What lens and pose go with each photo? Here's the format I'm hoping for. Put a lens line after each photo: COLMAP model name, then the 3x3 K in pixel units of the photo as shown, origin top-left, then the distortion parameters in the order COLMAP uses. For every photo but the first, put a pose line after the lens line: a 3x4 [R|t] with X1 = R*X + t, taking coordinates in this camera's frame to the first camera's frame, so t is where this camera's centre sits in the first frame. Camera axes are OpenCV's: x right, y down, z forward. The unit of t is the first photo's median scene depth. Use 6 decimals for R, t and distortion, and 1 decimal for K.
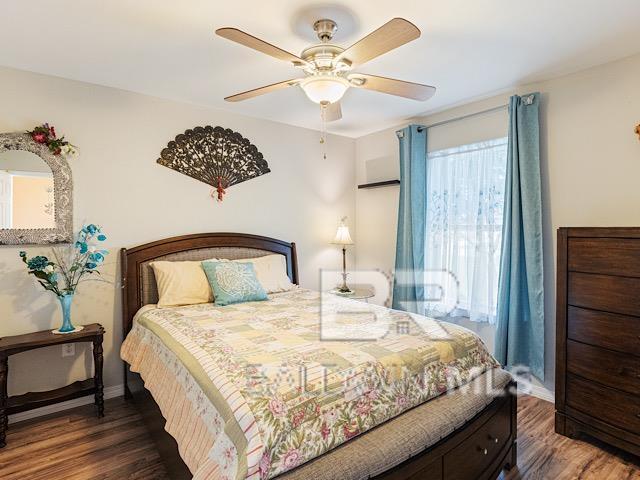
lens RADIAL K [[334.5, 0, 320.5], [0, 334.5, 223.8], [0, 0, 1]] dist [-0.000477, -0.000017]
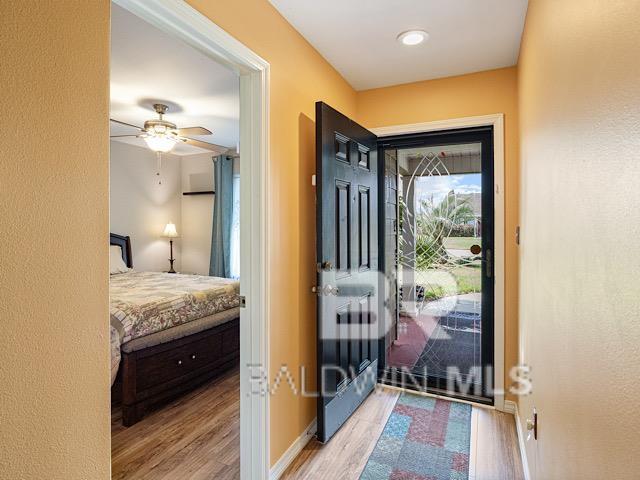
lens RADIAL K [[334.5, 0, 320.5], [0, 334.5, 223.8], [0, 0, 1]] dist [-0.000477, -0.000017]
pose [[0.881240, 0.004327, 0.472649, -0.042352], [-0.009501, 0.999918, 0.008561, -0.010189], [-0.472573, -0.012035, 0.881209, -0.527888]]
